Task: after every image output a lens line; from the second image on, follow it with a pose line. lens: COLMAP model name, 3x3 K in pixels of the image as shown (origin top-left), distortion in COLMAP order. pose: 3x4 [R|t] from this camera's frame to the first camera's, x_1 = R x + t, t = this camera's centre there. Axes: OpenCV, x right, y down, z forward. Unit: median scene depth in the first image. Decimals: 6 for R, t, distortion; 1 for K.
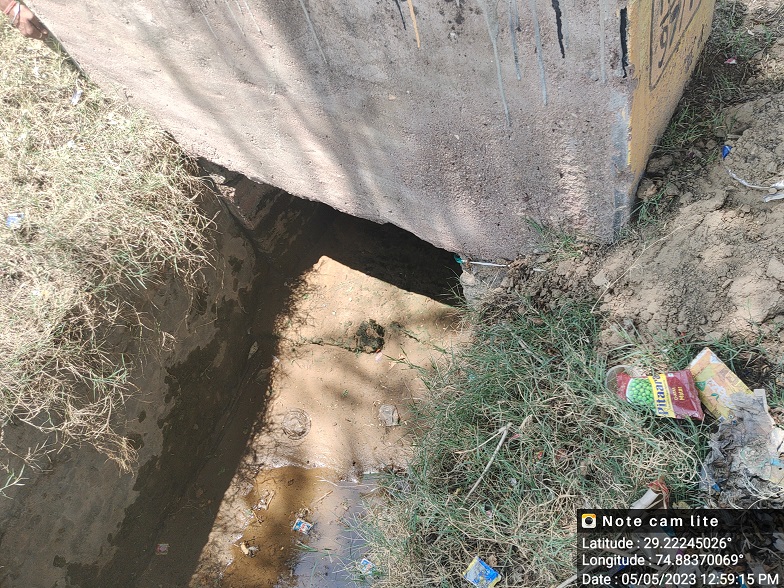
lens RADIAL K [[746.5, 0, 395.7], [0, 746.5, 296.9], [0, 0, 1]] dist [0.022298, 0.000000]
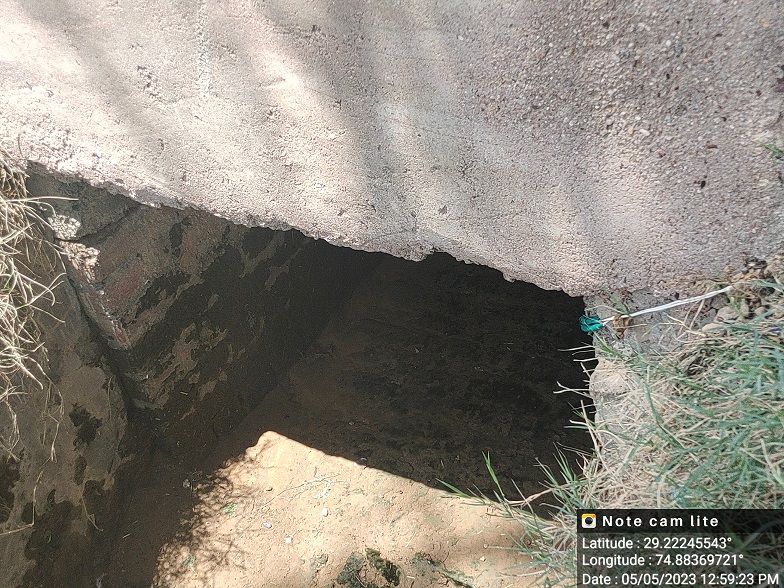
lens RADIAL K [[1295.1, 0, 390.8], [0, 1295.1, 293.1], [0, 0, 1]] dist [0.072700, 0.000000]
pose [[0.999611, 0.017206, 0.021942, -0.041755], [-0.009248, 0.946944, -0.321266, 0.142133], [-0.026306, 0.320938, 0.946735, 0.197760]]
